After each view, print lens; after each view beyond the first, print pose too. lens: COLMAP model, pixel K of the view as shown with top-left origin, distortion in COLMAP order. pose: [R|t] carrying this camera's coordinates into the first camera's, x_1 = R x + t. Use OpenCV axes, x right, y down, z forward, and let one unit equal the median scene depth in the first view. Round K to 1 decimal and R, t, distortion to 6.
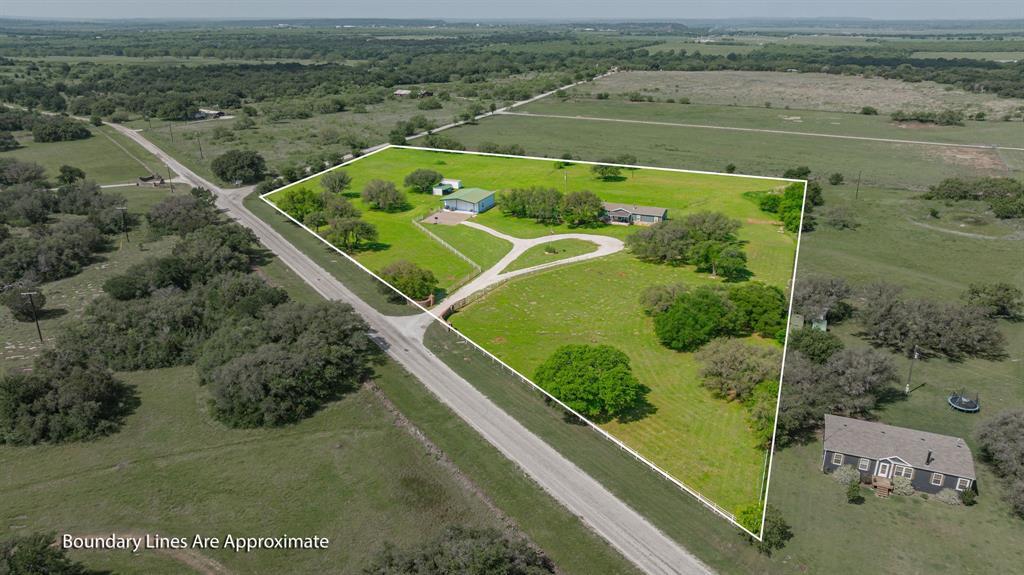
lens RADIAL K [[737.5, 0, 512.0], [0, 737.5, 287.5], [0, 0, 1]] dist [-0.004005, 0.001295]
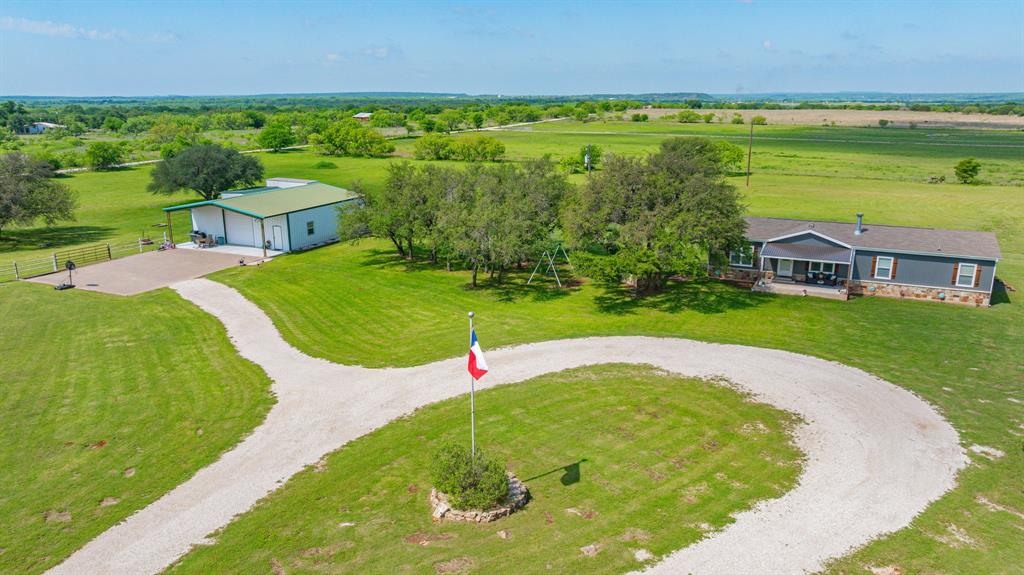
lens RADIAL K [[737.5, 0, 512.0], [0, 737.5, 287.5], [0, 0, 1]] dist [-0.004005, 0.001295]
pose [[0.999524, 0.004070, -0.030567, 0.055058], [-0.007004, 0.995309, -0.096493, -0.063250], [0.030031, 0.096661, 0.994864, 0.751668]]
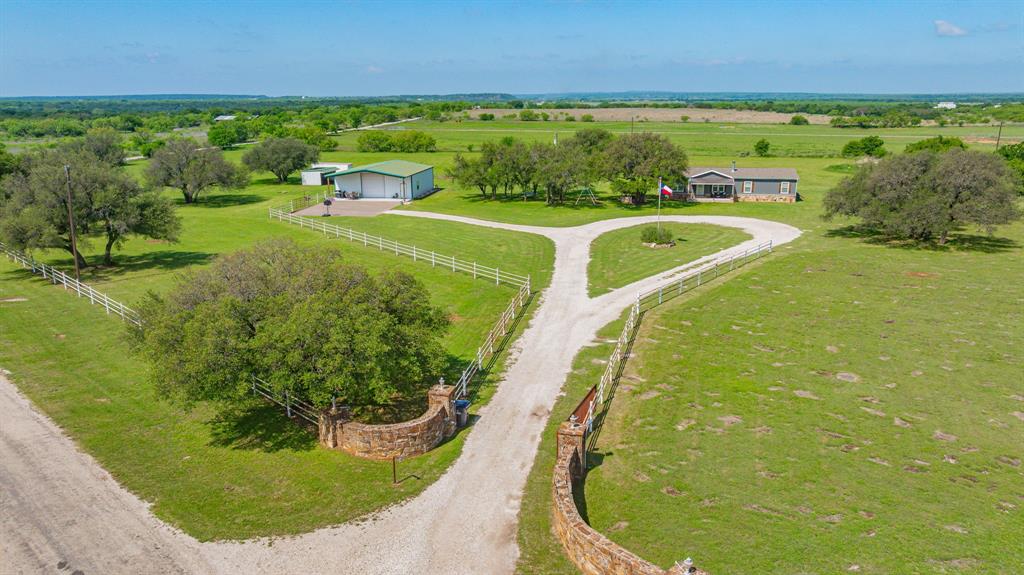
lens RADIAL K [[737.5, 0, 512.0], [0, 737.5, 287.5], [0, 0, 1]] dist [-0.004005, 0.001295]
pose [[0.974341, -0.065629, 0.215296, -0.092849], [0.086145, 0.992448, -0.087331, 0.001813], [-0.207939, 0.103637, 0.972636, 0.558935]]
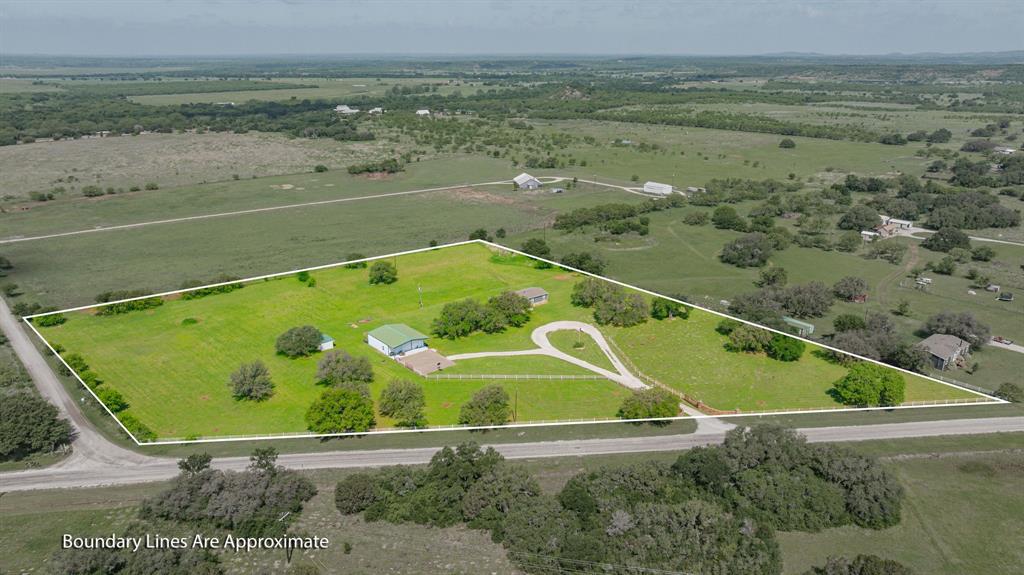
lens RADIAL K [[737.5, 0, 512.0], [0, 737.5, 287.5], [0, 0, 1]] dist [-0.004005, 0.001295]
pose [[0.466049, -0.283448, 0.838126, -0.827074], [0.312434, 0.938988, 0.143826, -0.294188], [-0.827758, 0.194829, 0.526173, 0.400629]]
